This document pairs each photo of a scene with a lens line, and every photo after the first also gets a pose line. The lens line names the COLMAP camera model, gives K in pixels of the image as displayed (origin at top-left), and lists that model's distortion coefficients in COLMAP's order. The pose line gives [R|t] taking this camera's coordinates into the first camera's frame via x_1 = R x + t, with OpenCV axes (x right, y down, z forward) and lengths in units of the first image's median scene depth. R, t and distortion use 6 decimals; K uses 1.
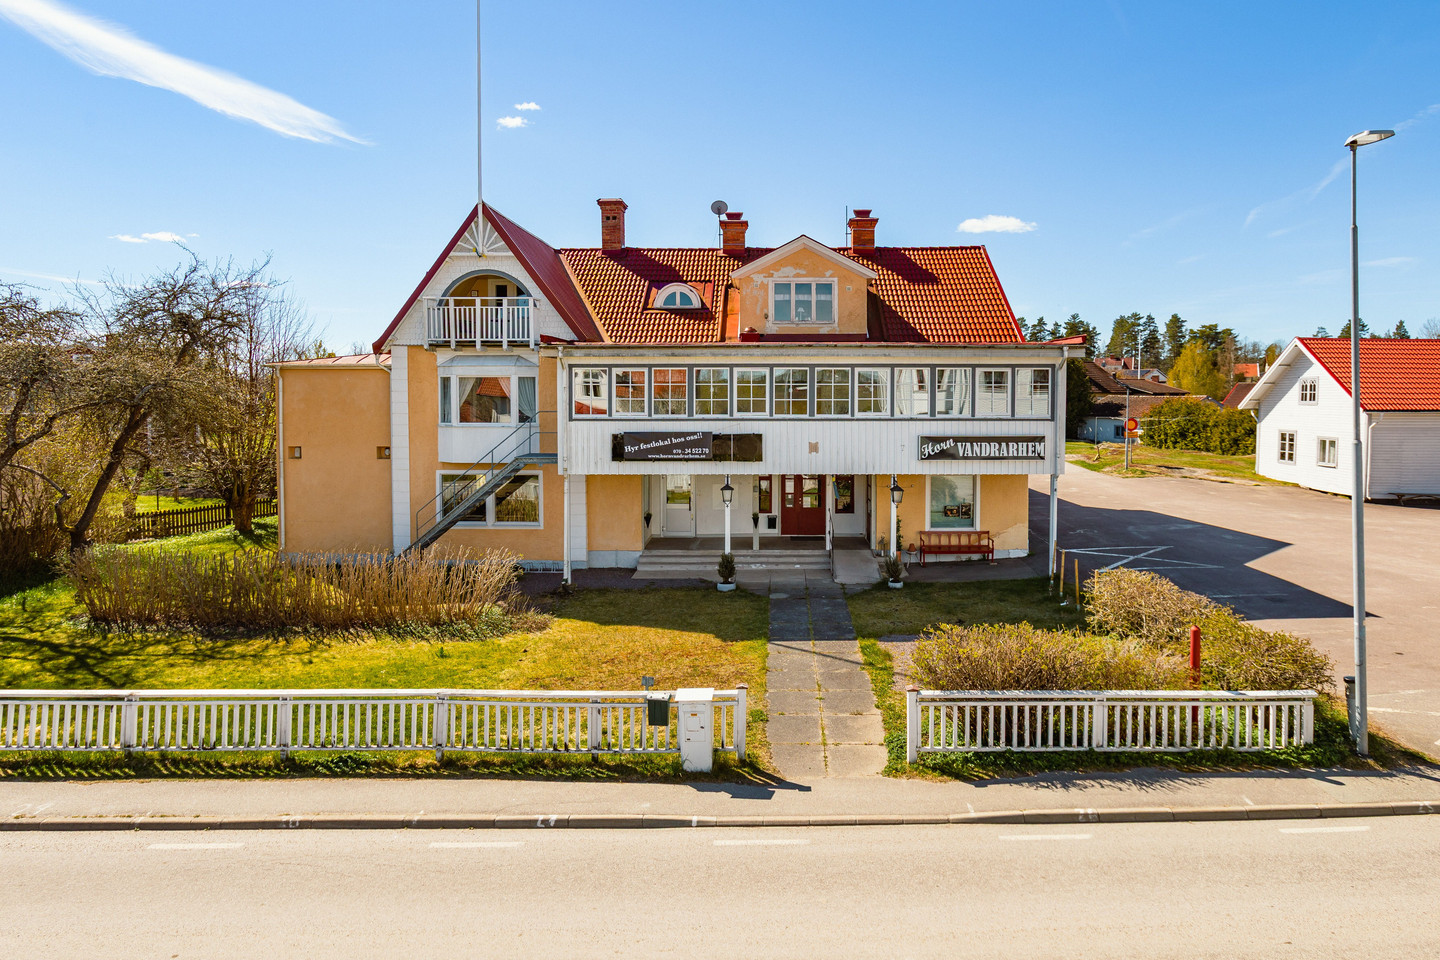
lens RADIAL K [[836.2, 0, 720.0], [0, 836.2, 480.0], [0, 0, 1]] dist [-0.016135, -0.001237]
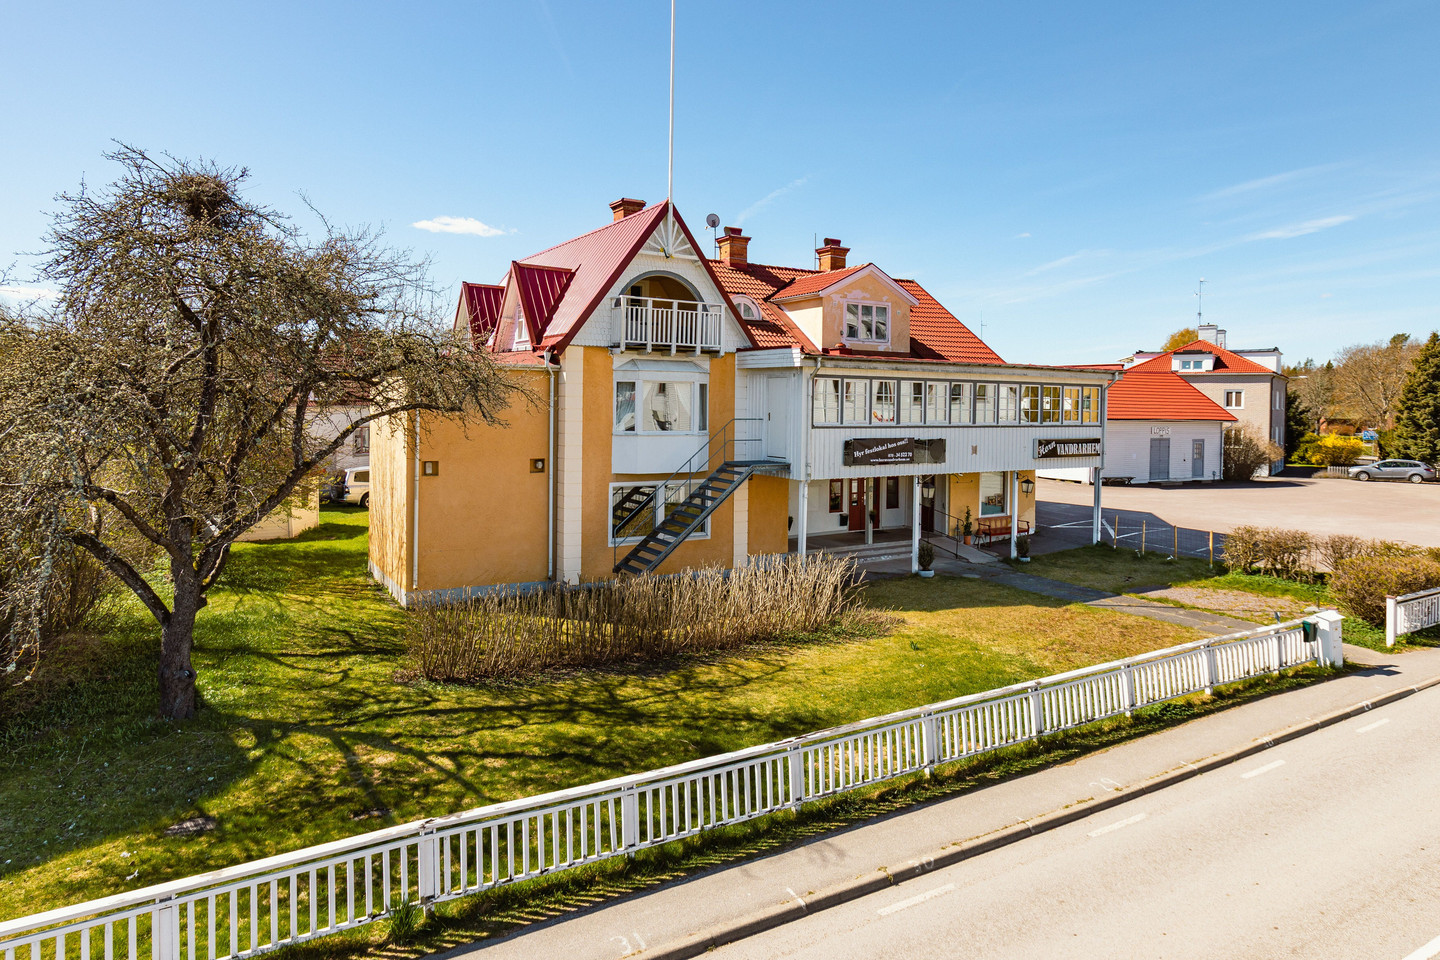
lens RADIAL K [[893.3, 0, 679.6], [0, 893.3, 484.1], [0, 0, 1]] dist [0.001609, 0.002638]
pose [[0.851157, -0.036146, 0.523665, -0.802351], [0.040680, 0.999168, 0.002847, -0.009625], [-0.523332, 0.018879, 0.851920, 0.119883]]
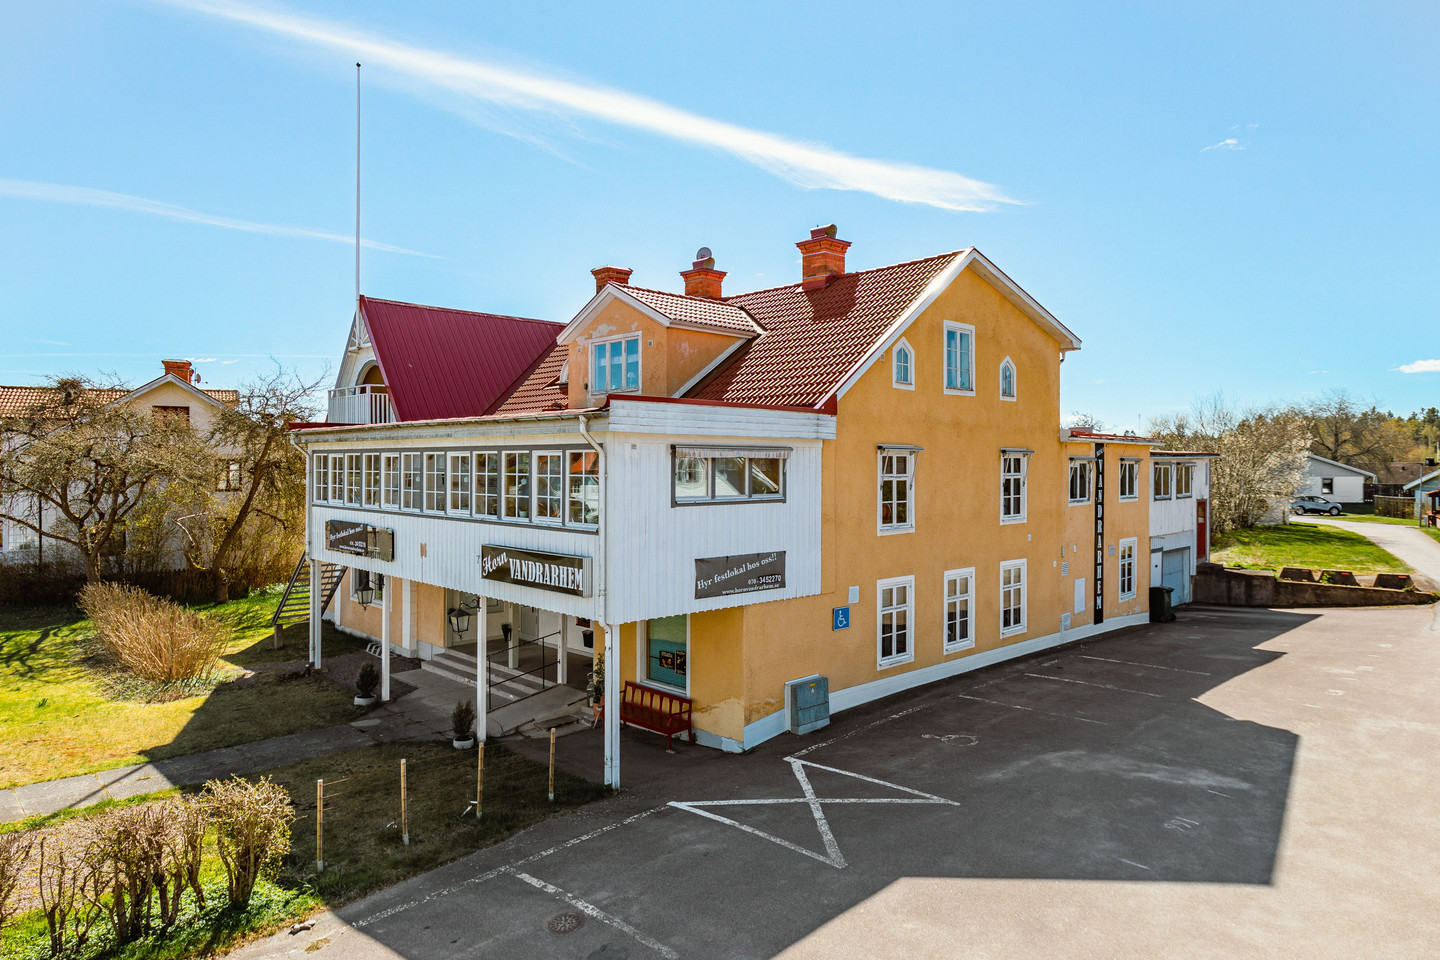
lens RADIAL K [[893.3, 0, 679.6], [0, 893.3, 484.1], [0, 0, 1]] dist [0.001609, 0.002638]
pose [[0.700295, 0.021799, -0.713521, 0.796913], [-0.078333, 0.995844, -0.046456, -0.071783], [0.709543, 0.088425, 0.699092, 0.494018]]
